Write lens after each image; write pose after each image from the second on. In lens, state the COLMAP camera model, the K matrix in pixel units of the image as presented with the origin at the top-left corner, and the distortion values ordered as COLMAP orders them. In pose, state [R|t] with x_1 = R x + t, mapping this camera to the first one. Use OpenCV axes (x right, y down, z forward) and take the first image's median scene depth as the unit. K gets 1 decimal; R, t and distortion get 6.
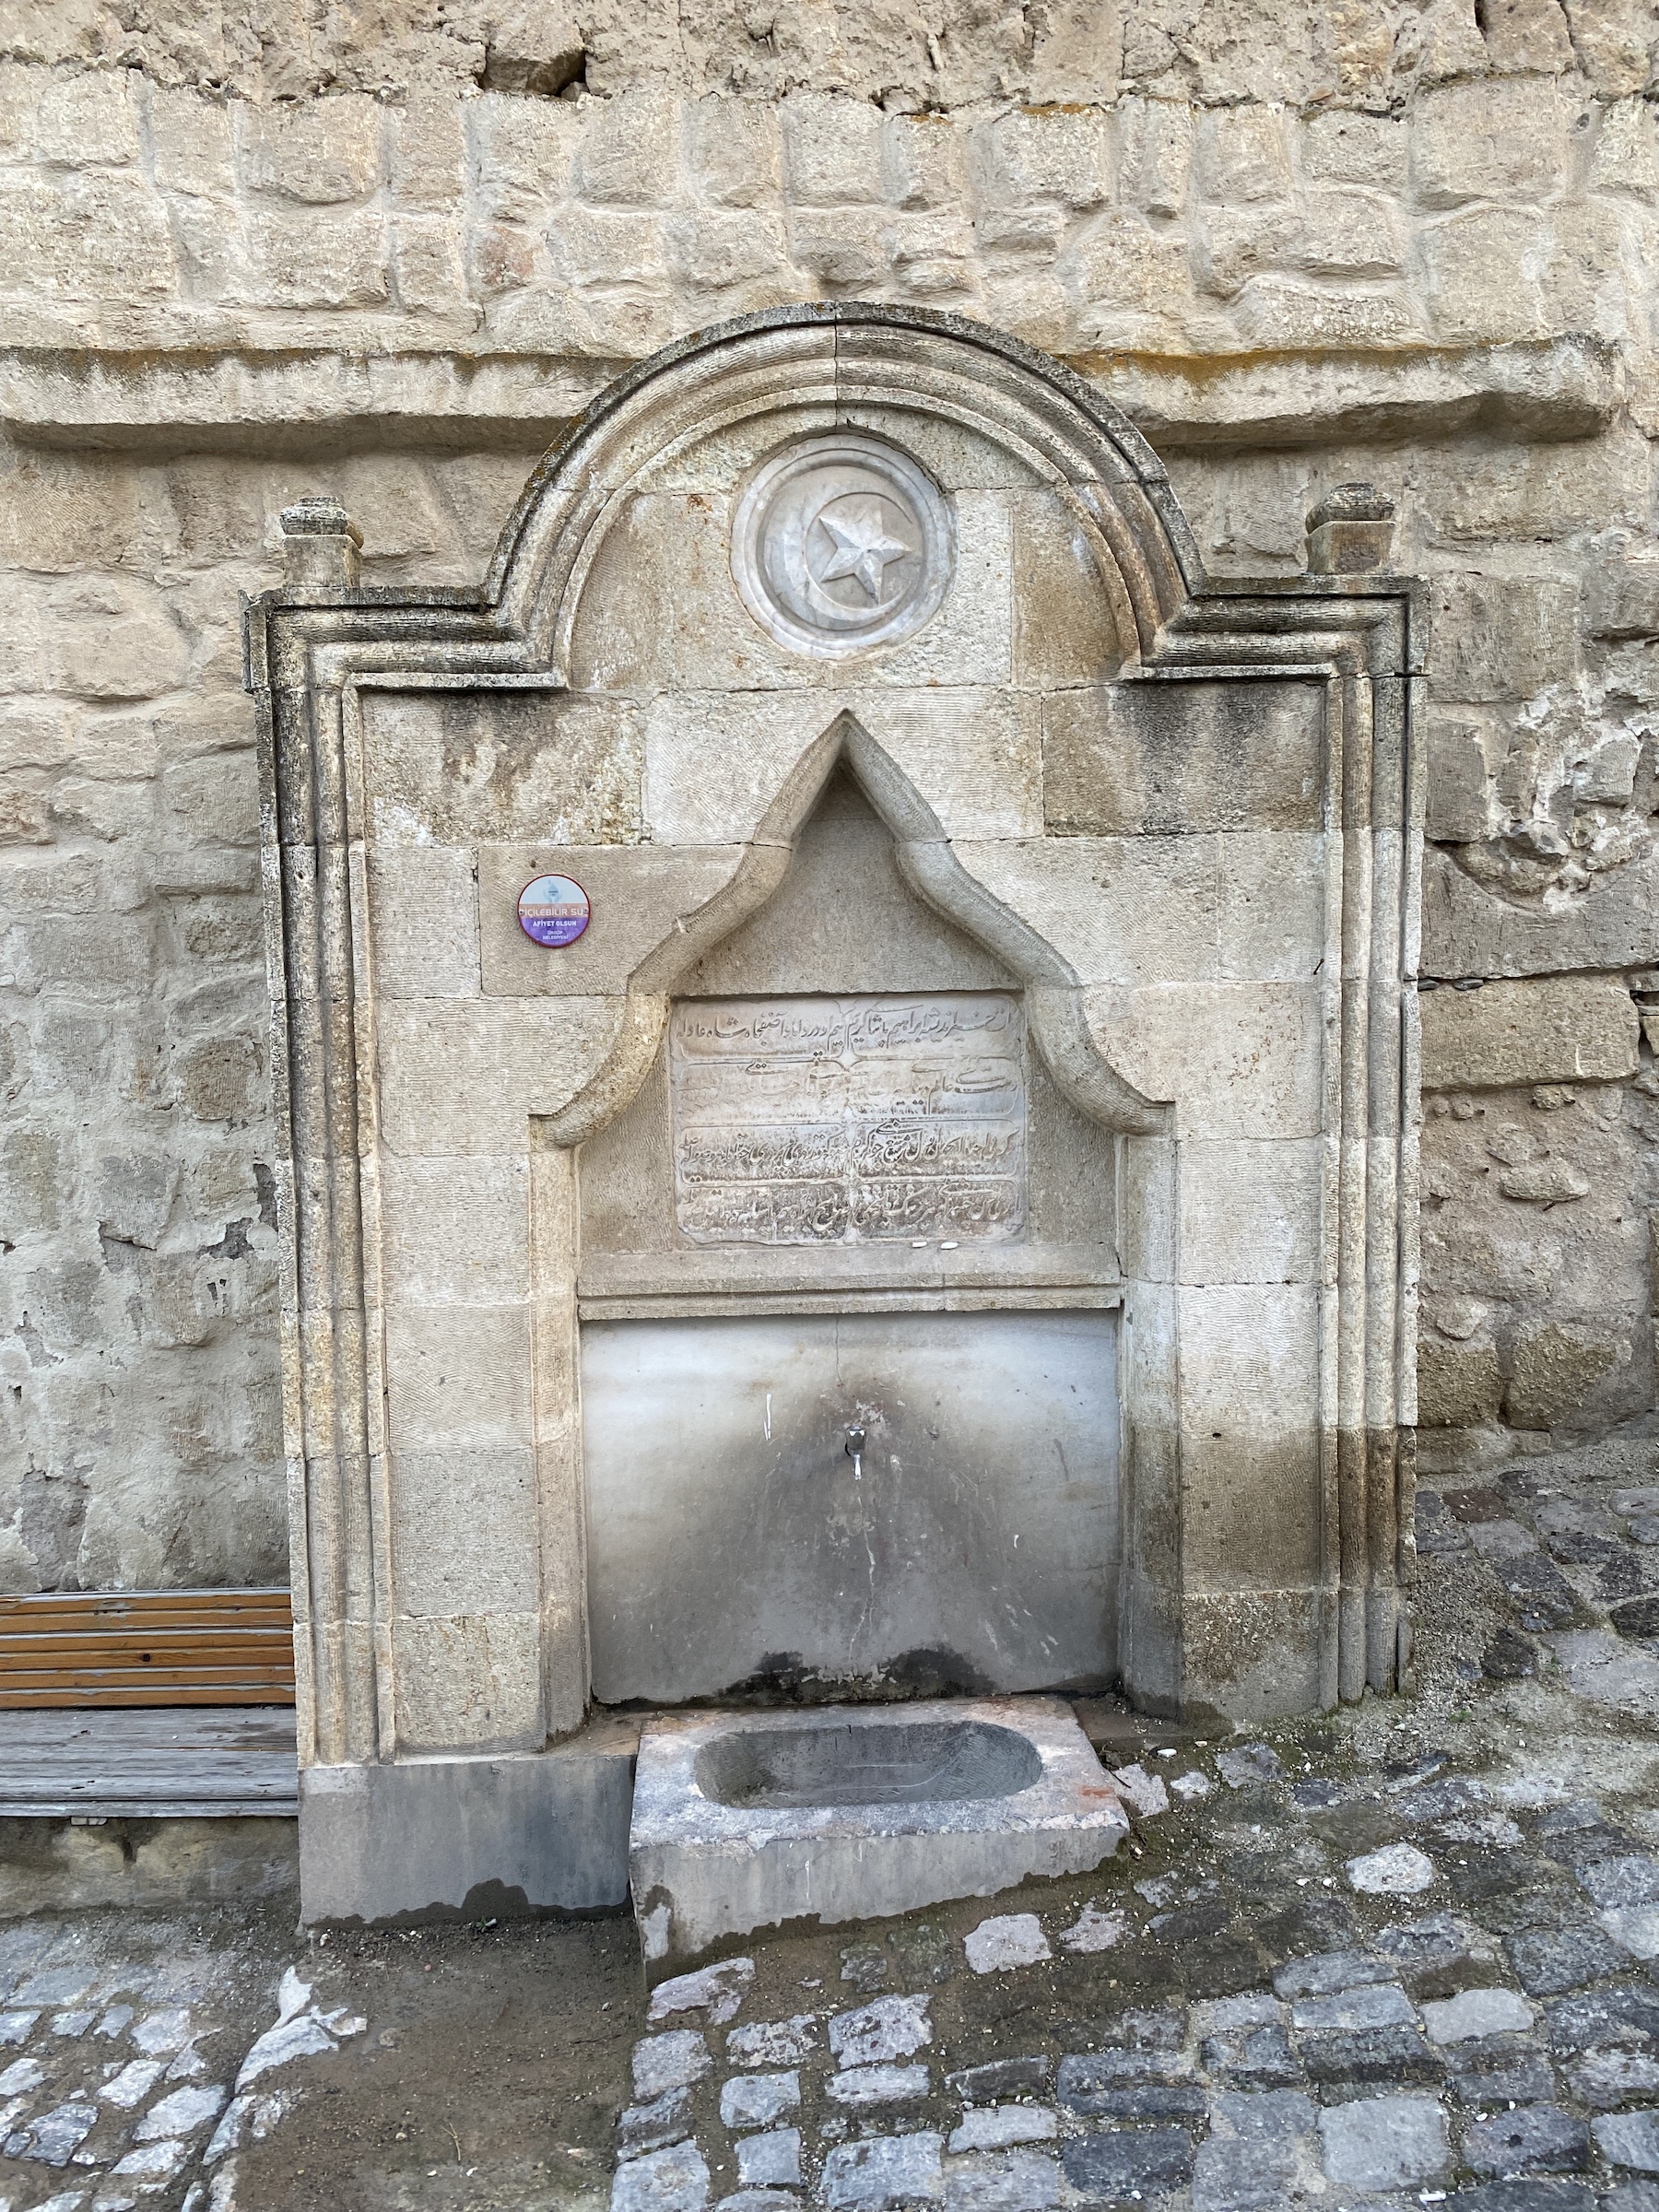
lens RADIAL K [[1687.9, 0, 827.6], [0, 1687.9, 1112.3], [0, 0, 1]] dist [0.003370, -0.016088]
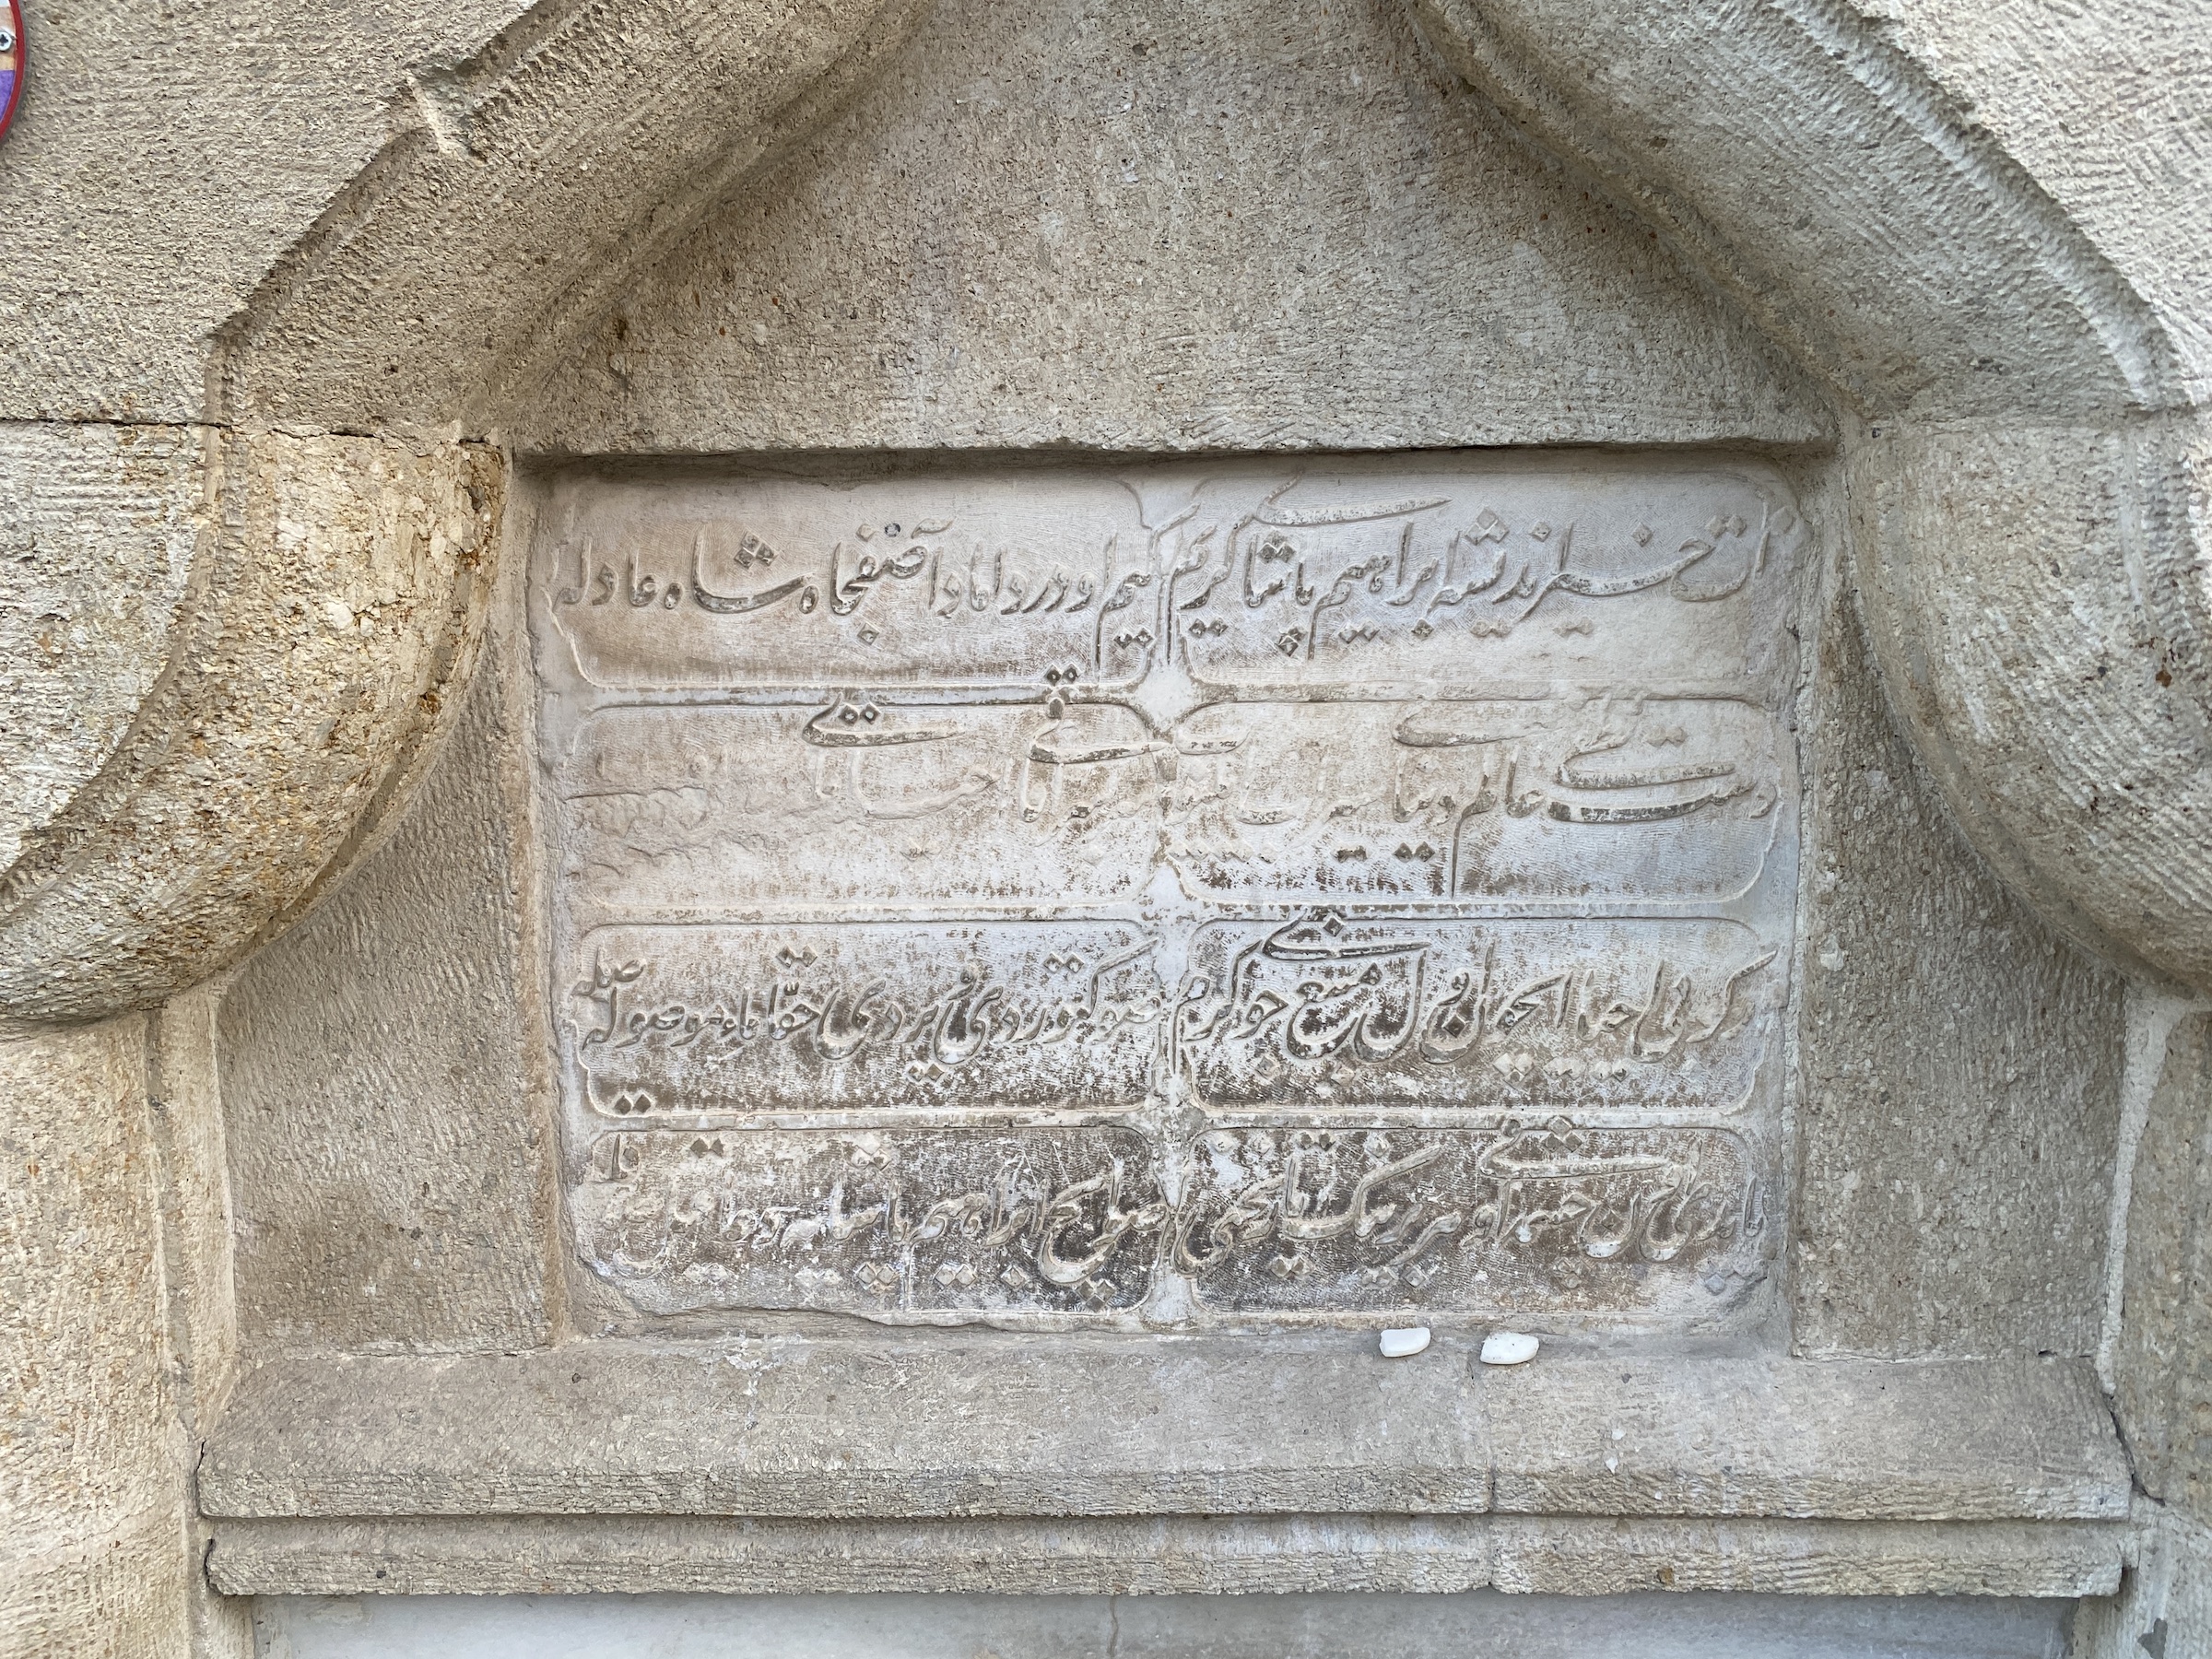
lens RADIAL K [[1687.9, 0, 1107.0], [0, 1687.9, 817.4], [0, 0, 1]] dist [0.003370, -0.016088]
pose [[0.998222, 0.020322, -0.056038, 0.018020], [-0.016059, 0.997016, 0.075500, -0.032293], [0.057405, -0.074466, 0.995570, 0.720513]]
